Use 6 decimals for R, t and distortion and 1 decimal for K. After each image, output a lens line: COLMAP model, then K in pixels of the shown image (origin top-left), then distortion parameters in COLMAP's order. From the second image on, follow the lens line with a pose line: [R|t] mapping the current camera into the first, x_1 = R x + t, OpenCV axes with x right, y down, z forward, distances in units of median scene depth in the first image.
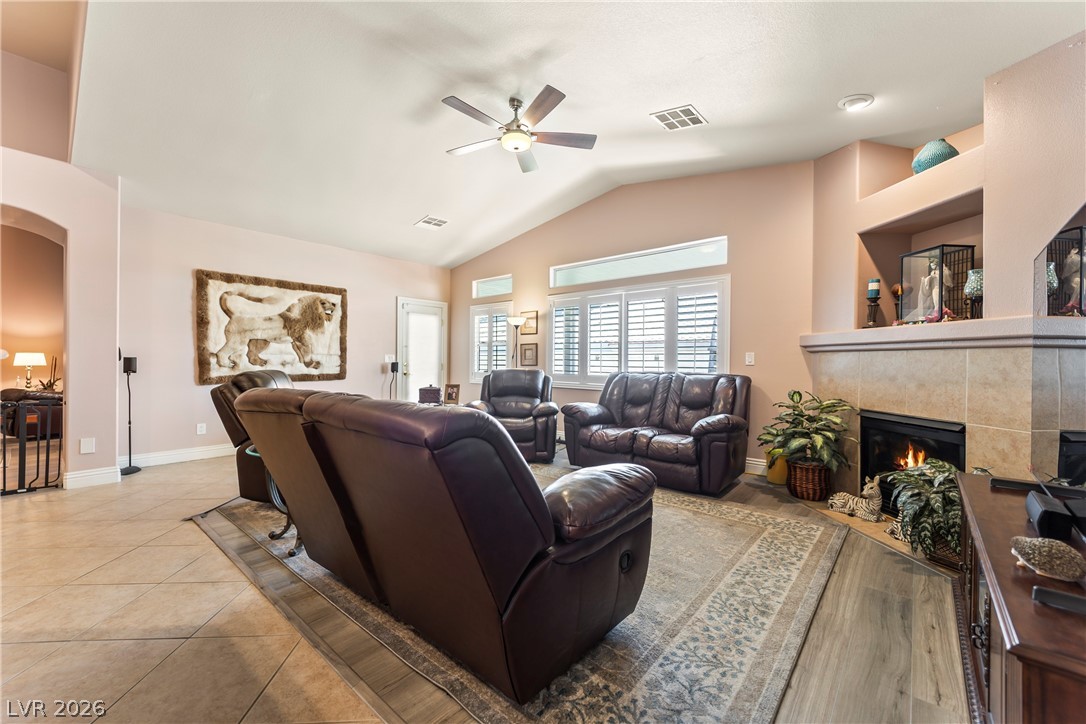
lens RADIAL K [[434.8, 0, 544.0], [0, 434.8, 361.2], [0, 0, 1]] dist [0.021224, -0.010976]
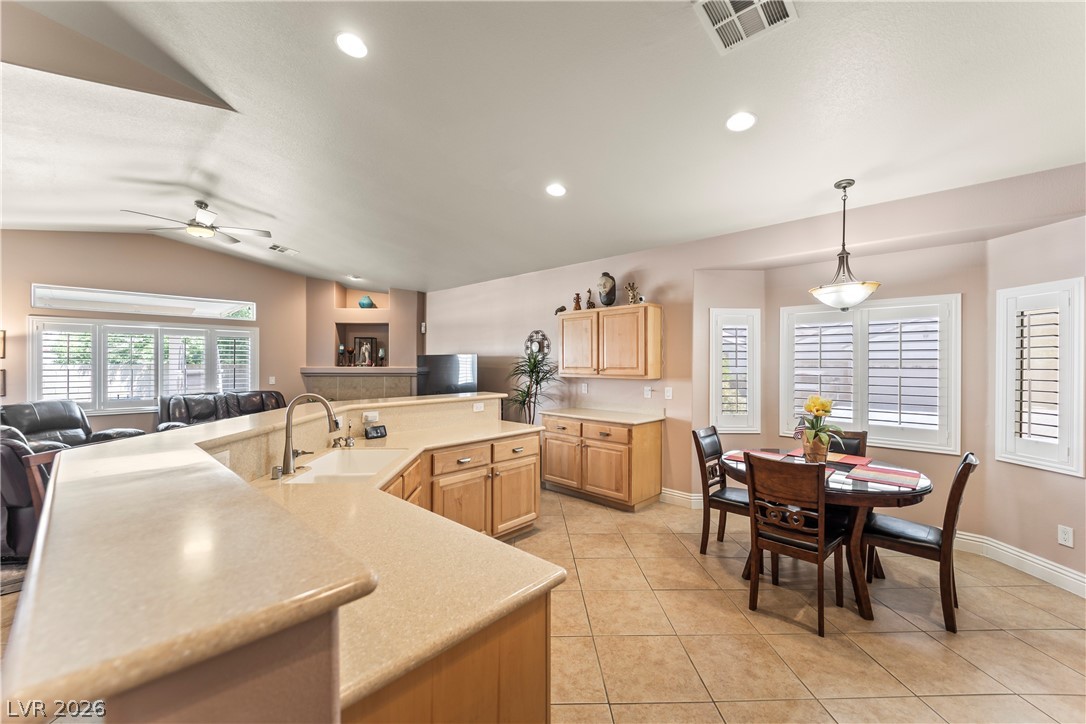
lens RADIAL K [[434.8, 0, 529.8], [0, 434.8, 359.7], [0, 0, 1]] dist [0.021224, -0.010976]
pose [[0.059238, 0.001391, 0.998243, -0.936682], [0.000953, 0.999998, -0.001450, -0.068531], [-0.998243, 0.001037, 0.059237, -0.067211]]
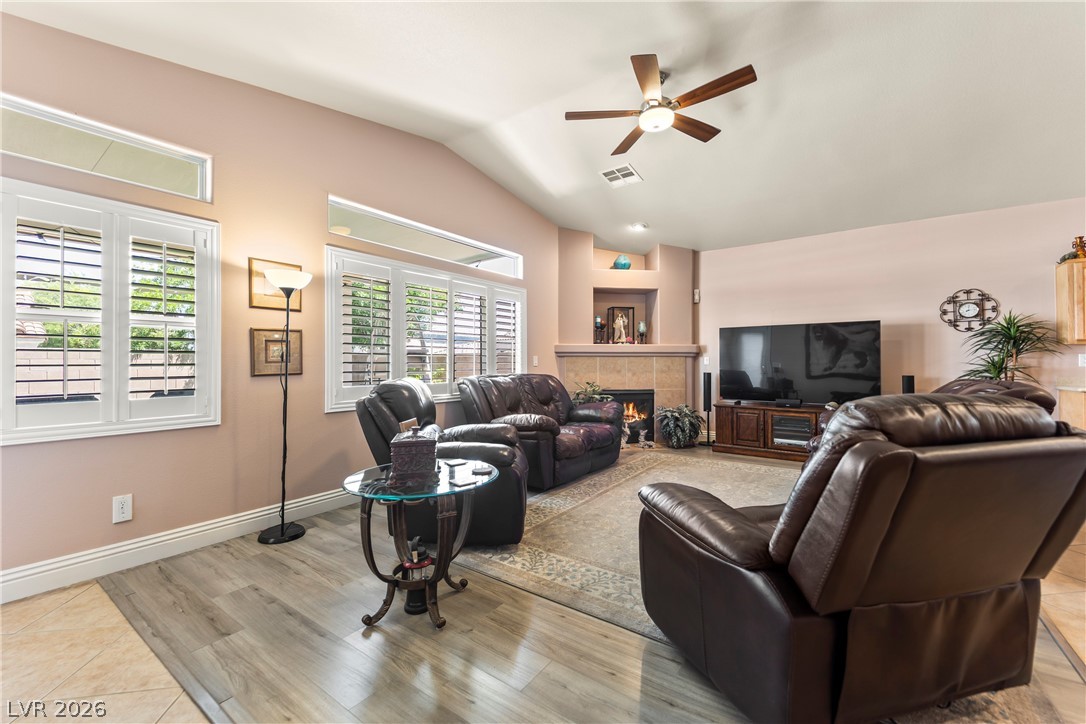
lens RADIAL K [[434.8, 0, 538.6], [0, 434.8, 361.9], [0, 0, 1]] dist [0.021224, -0.010976]
pose [[-0.078853, -0.002832, 0.996882, -0.637595], [0.003358, 0.999990, 0.003107, -0.005693], [-0.996881, 0.003593, -0.078843, 0.896709]]
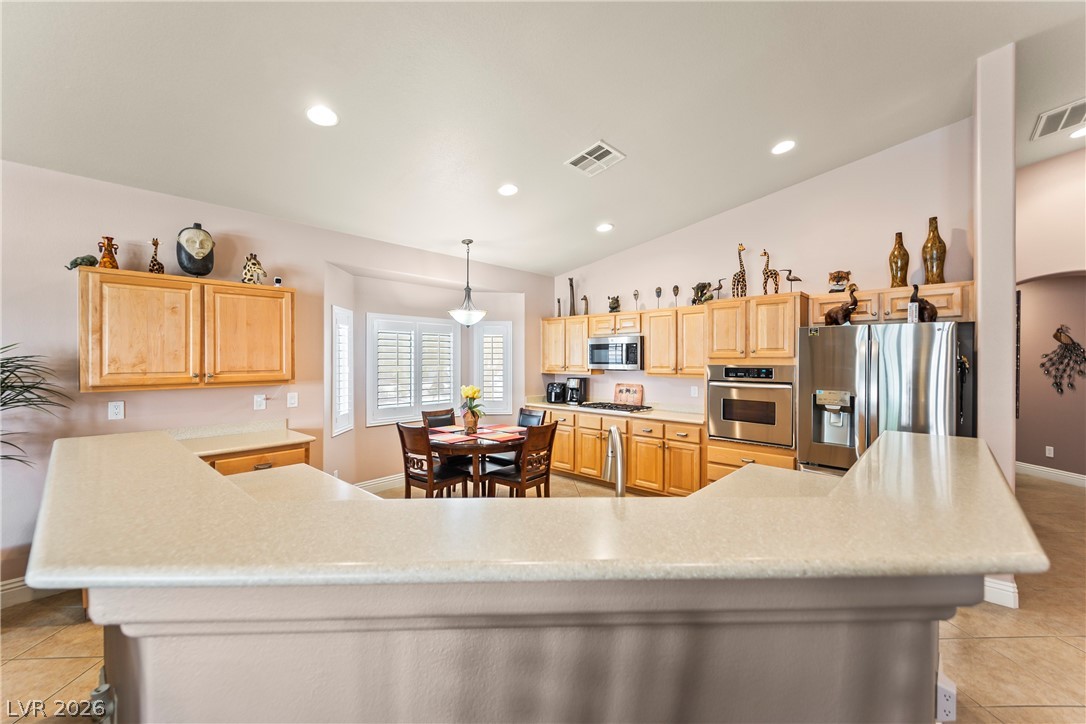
lens RADIAL K [[434.8, 0, 539.3], [0, 434.8, 357.4], [0, 0, 1]] dist [0.021224, -0.010976]
pose [[-0.999196, -0.006034, 0.039637, -0.499201], [-0.006085, 0.999981, -0.001169, -0.073965], [-0.039630, -0.001409, -0.999213, 0.405485]]
